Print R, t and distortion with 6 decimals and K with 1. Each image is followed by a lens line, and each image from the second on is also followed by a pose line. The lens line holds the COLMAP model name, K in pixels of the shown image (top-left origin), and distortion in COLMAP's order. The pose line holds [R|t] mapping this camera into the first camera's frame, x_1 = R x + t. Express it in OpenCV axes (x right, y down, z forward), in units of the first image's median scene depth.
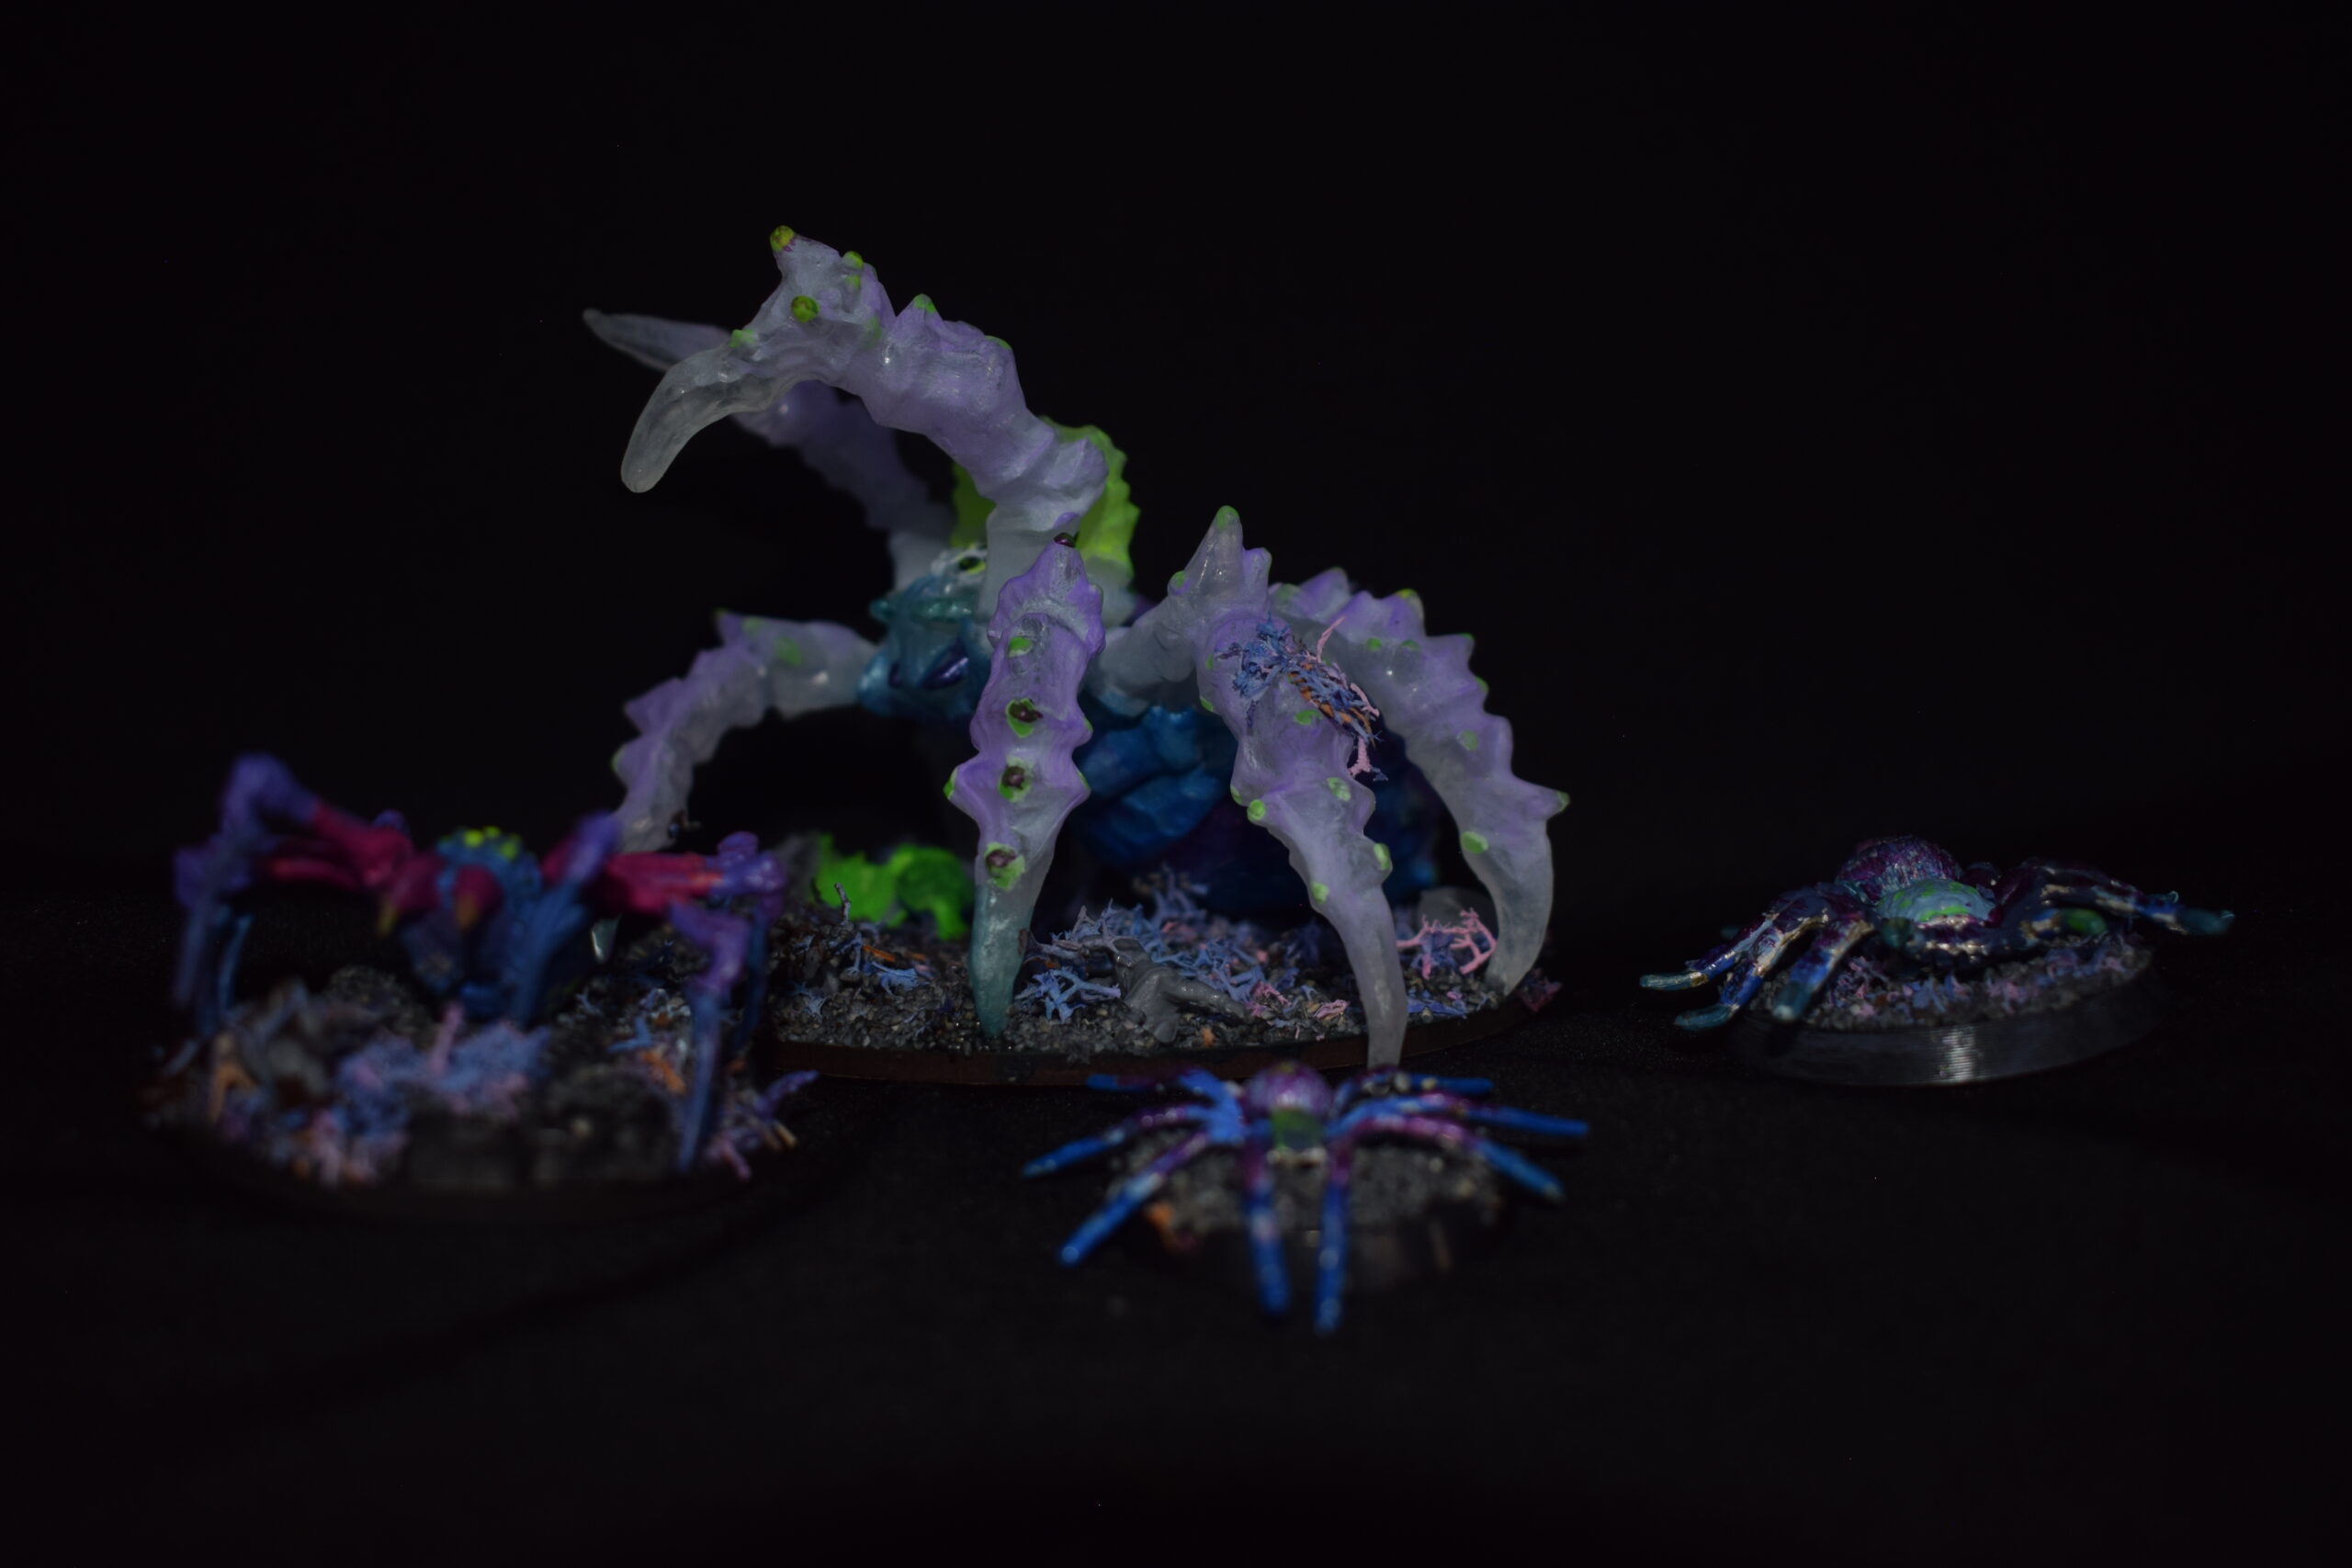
lens RADIAL K [[2465.8, 0, 1176.0], [0, 2465.8, 784.0], [0, 0, 1]] dist [-0.089297, -0.003785]
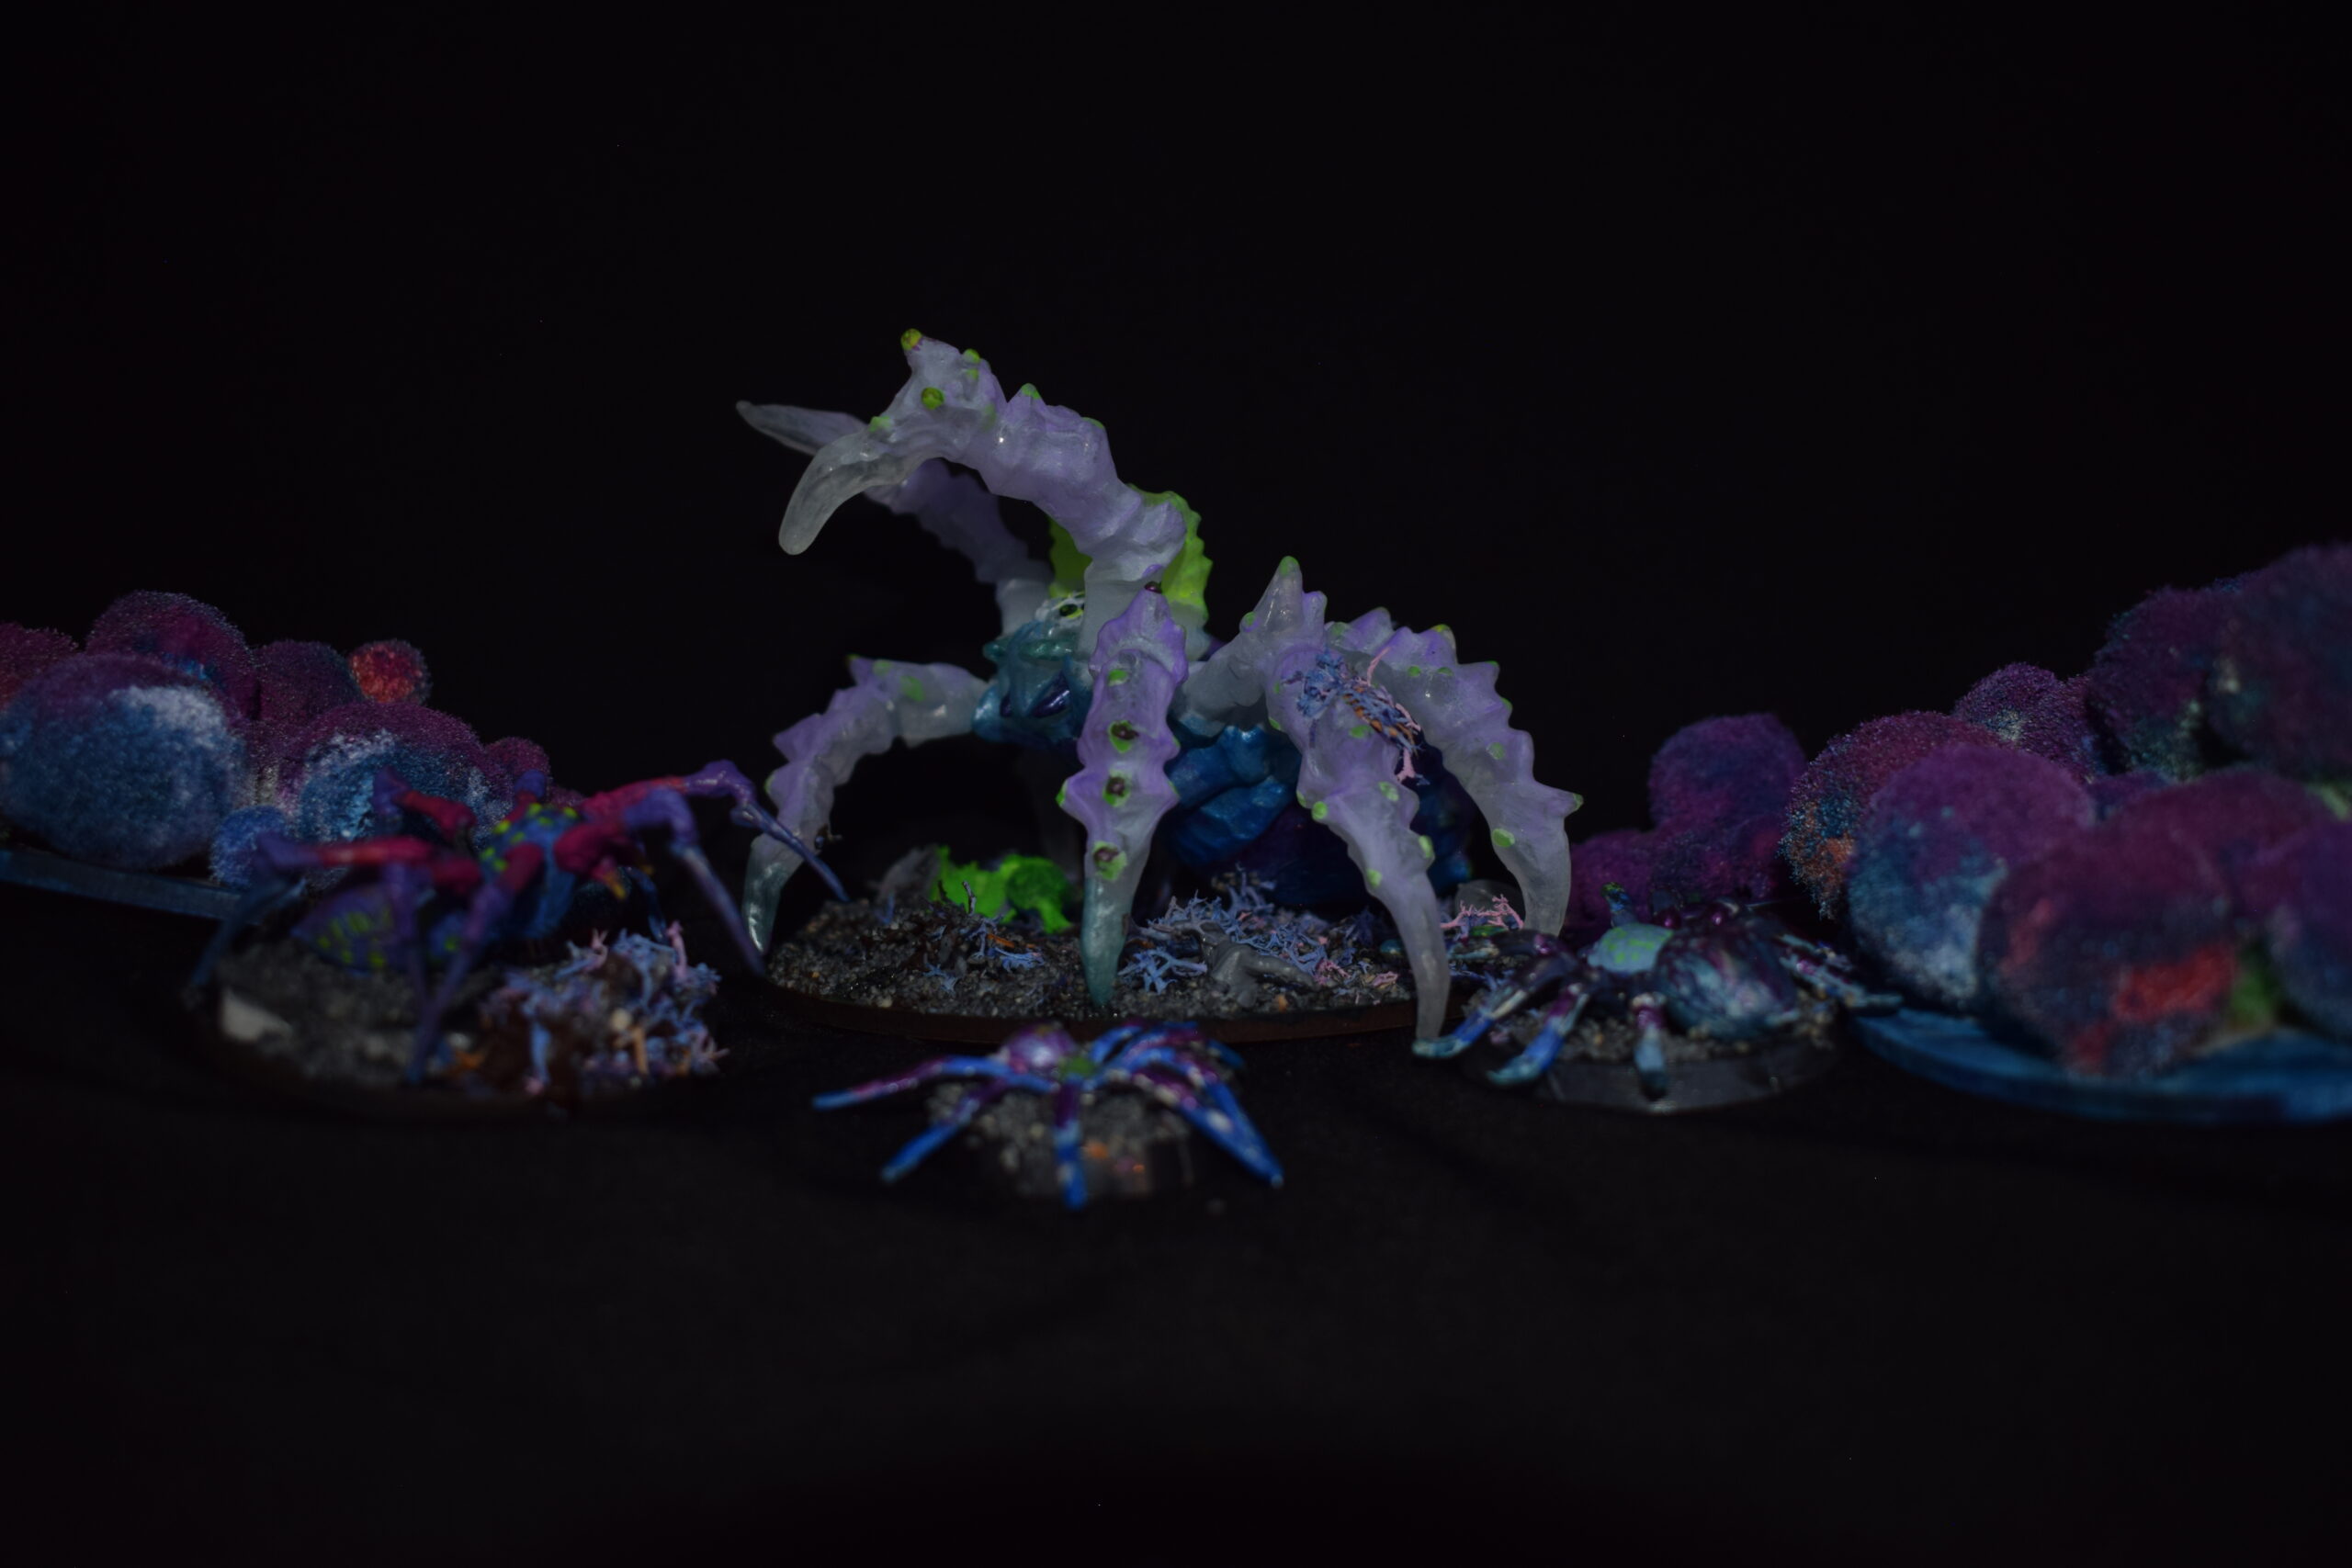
lens RADIAL K [[2310.6, 0, 1176.0], [0, 2310.6, 784.0], [0, 0, 1]] dist [-0.090460, 0.000458]
pose [[0.999661, -0.018963, -0.017824, -0.015755], [0.018641, 0.999663, -0.018056, 0.015827], [0.018160, 0.017718, 0.999678, -0.110551]]
